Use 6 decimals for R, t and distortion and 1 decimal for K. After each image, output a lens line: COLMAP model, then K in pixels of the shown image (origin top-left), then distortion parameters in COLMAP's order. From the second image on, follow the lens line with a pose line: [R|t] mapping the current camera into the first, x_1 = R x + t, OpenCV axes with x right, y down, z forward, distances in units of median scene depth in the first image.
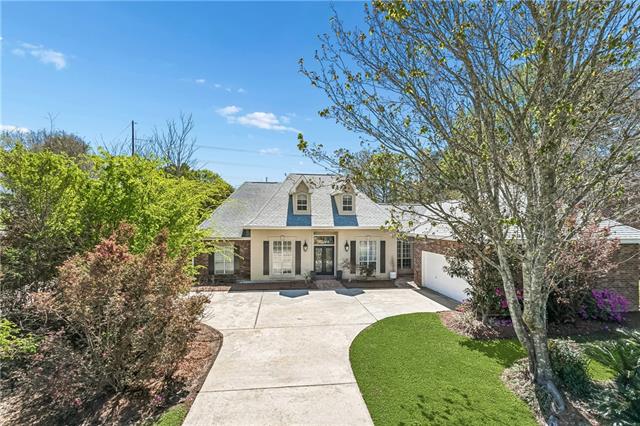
lens RADIAL K [[309.0, 0, 319.9], [0, 309.0, 215.5], [0, 0, 1]] dist [-0.011299, 0.003736]
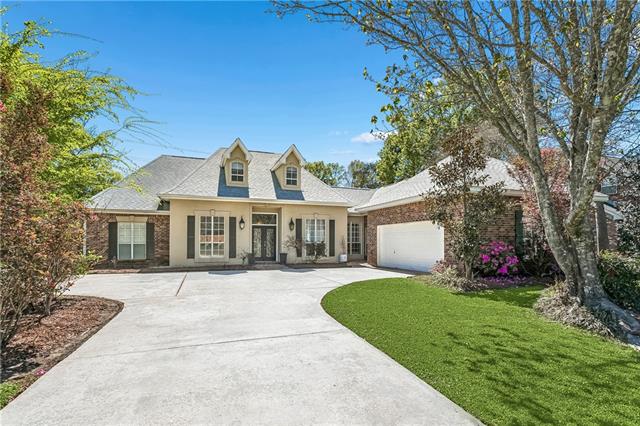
lens RADIAL K [[309.0, 0, 317.9], [0, 309.0, 237.1], [0, 0, 1]] dist [-0.011299, 0.003736]
pose [[0.973763, 0.000565, 0.227563, -0.036858], [0.001836, 0.999945, -0.010339, 0.144451], [-0.227556, 0.010486, 0.973709, 0.156272]]
